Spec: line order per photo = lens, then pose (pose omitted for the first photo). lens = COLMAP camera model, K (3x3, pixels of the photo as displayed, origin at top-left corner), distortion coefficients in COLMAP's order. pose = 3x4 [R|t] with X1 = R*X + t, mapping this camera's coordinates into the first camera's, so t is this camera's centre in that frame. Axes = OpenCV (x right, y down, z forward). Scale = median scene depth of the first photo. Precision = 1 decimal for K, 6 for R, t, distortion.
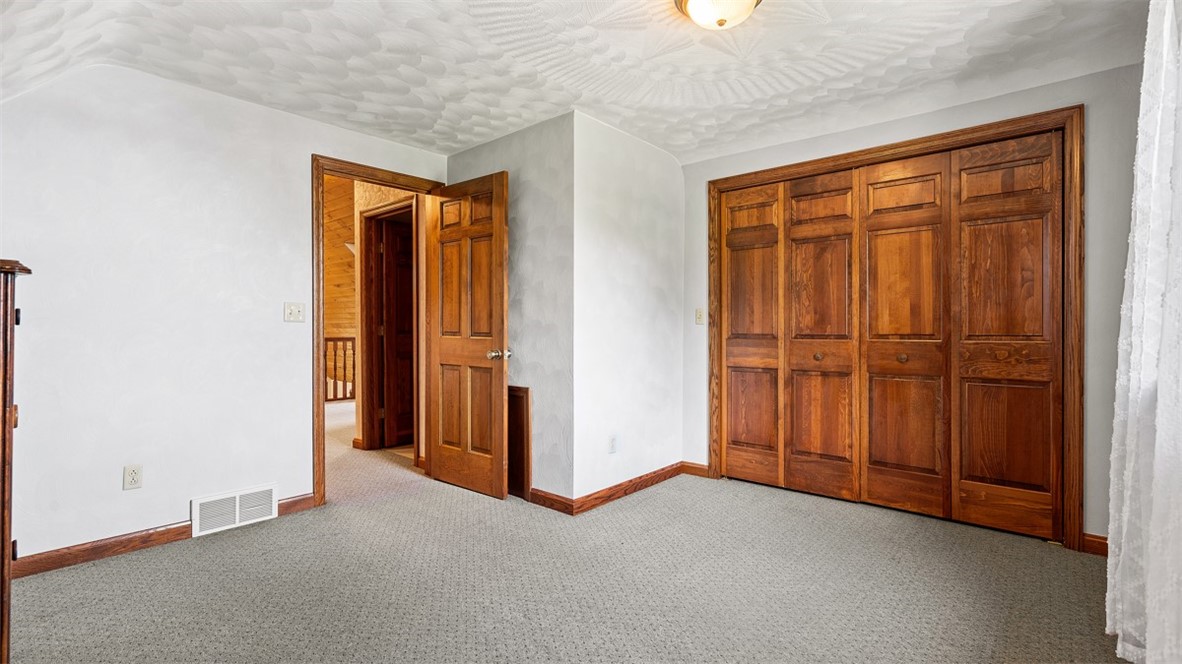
lens RADIAL K [[536.8, 0, 586.9], [0, 536.8, 330.9], [0, 0, 1]] dist [-0.004494, 0.001354]
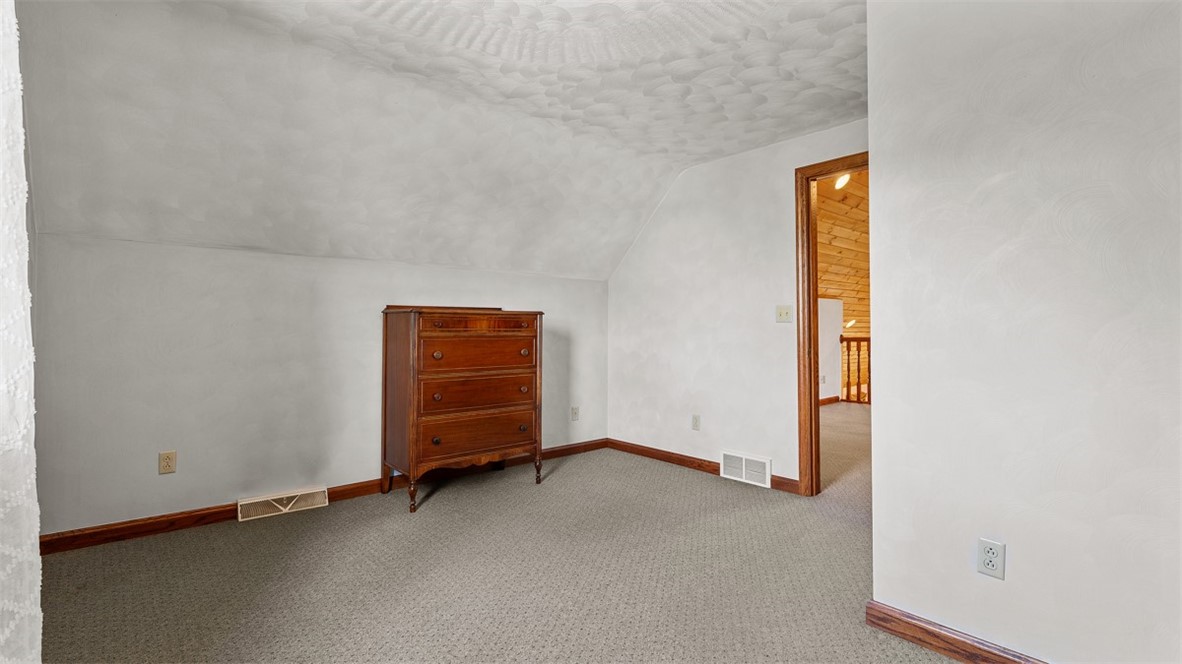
lens RADIAL K [[536.8, 0, 583.9], [0, 536.8, 324.6], [0, 0, 1]] dist [-0.004494, 0.001354]
pose [[-0.134007, -0.007326, -0.990953, 0.628742], [-0.008050, 0.999948, -0.006304, -0.001319], [0.990948, 0.007133, -0.134059, 0.727012]]
